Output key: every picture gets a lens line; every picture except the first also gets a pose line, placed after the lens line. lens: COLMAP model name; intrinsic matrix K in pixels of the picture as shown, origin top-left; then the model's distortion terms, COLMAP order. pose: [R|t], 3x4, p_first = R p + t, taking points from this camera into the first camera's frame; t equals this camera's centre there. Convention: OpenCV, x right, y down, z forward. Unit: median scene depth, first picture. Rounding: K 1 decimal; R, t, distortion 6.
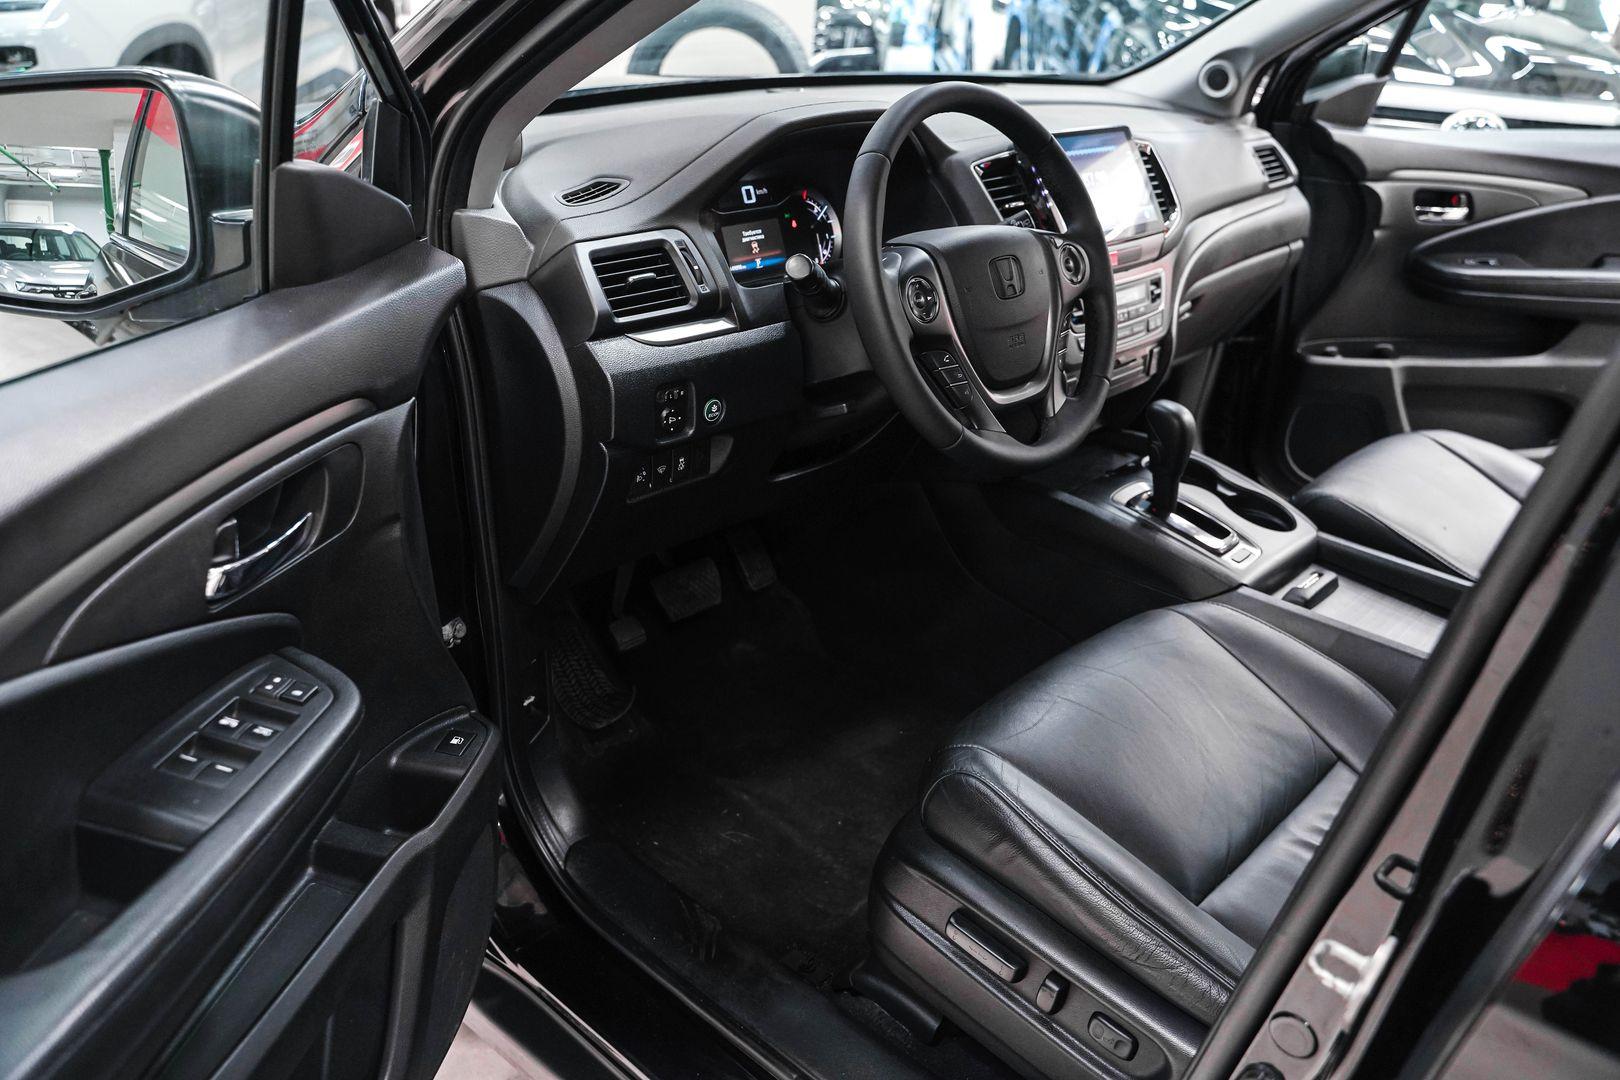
lens RADIAL K [[1314.2, 0, 805.9], [0, 1314.2, 531.5], [0, 0, 1]] dist [-0.111426, 0.087336]
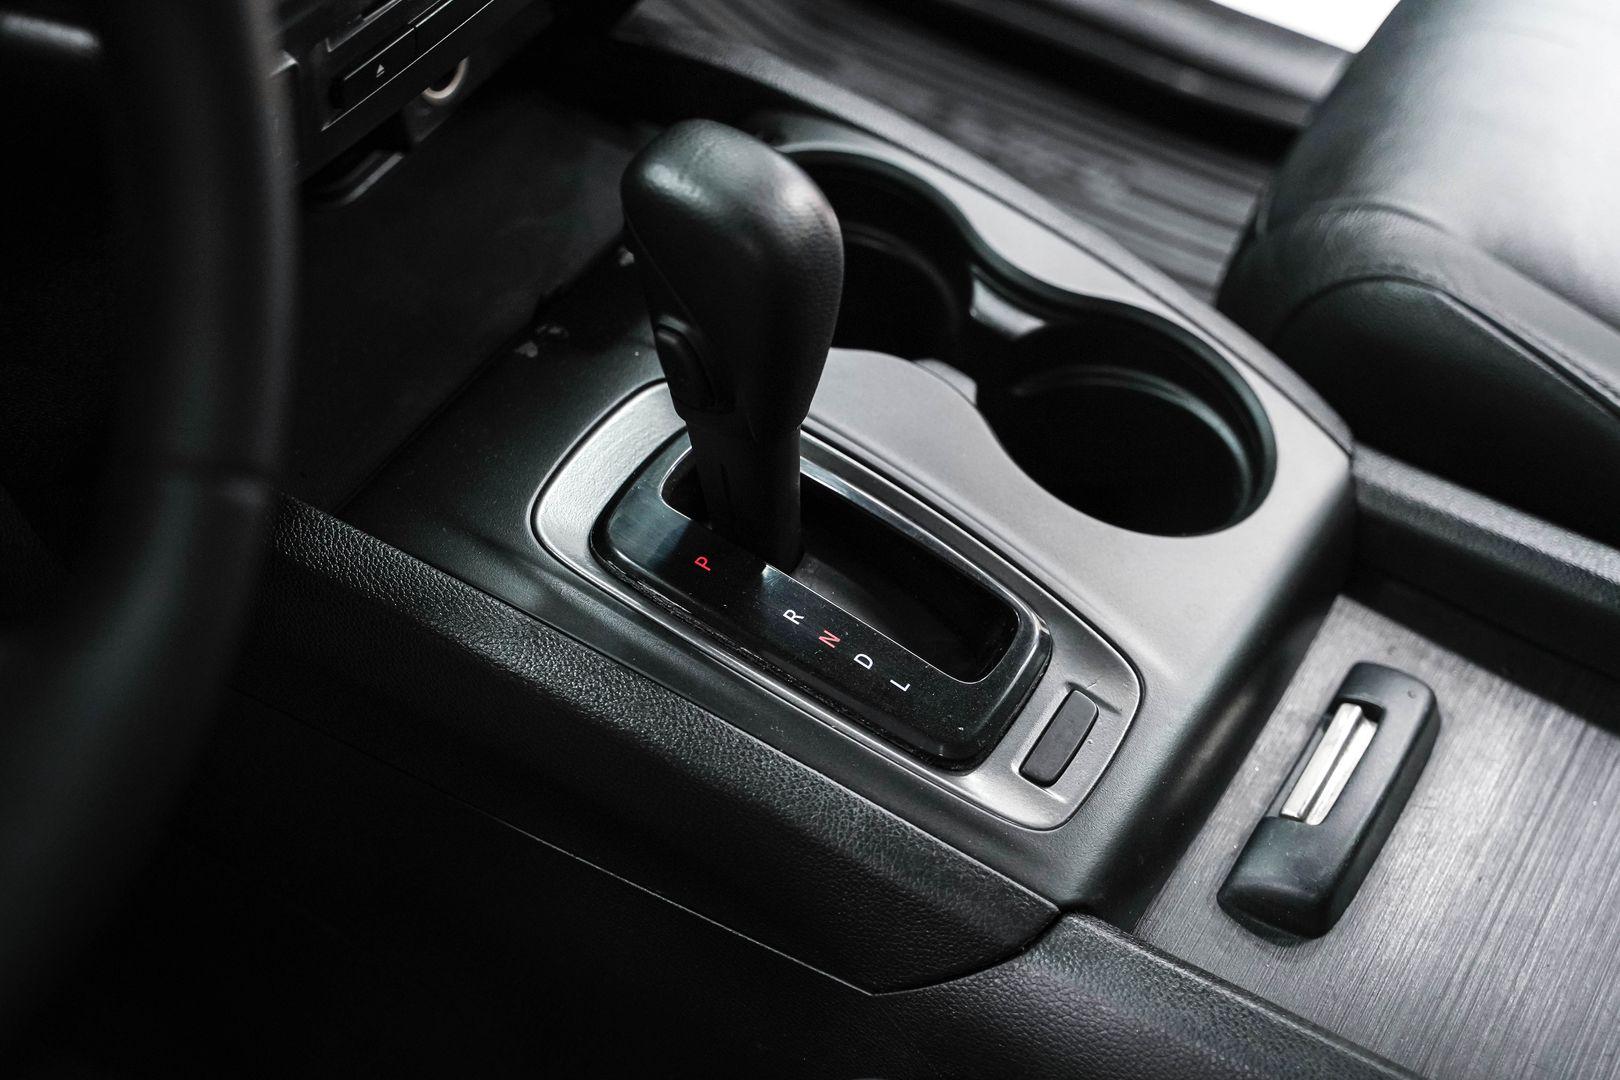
lens RADIAL K [[2592.6, 0, 810.0], [0, 2592.6, 540.0], [0, 0, 1]] dist [0.402188, 0.022911]
pose [[0.978818, -0.132511, 0.156064, 0.199830], [0.072478, 0.937199, 0.341183, -0.172173], [-0.191473, -0.322645, 0.926951, 0.514286]]
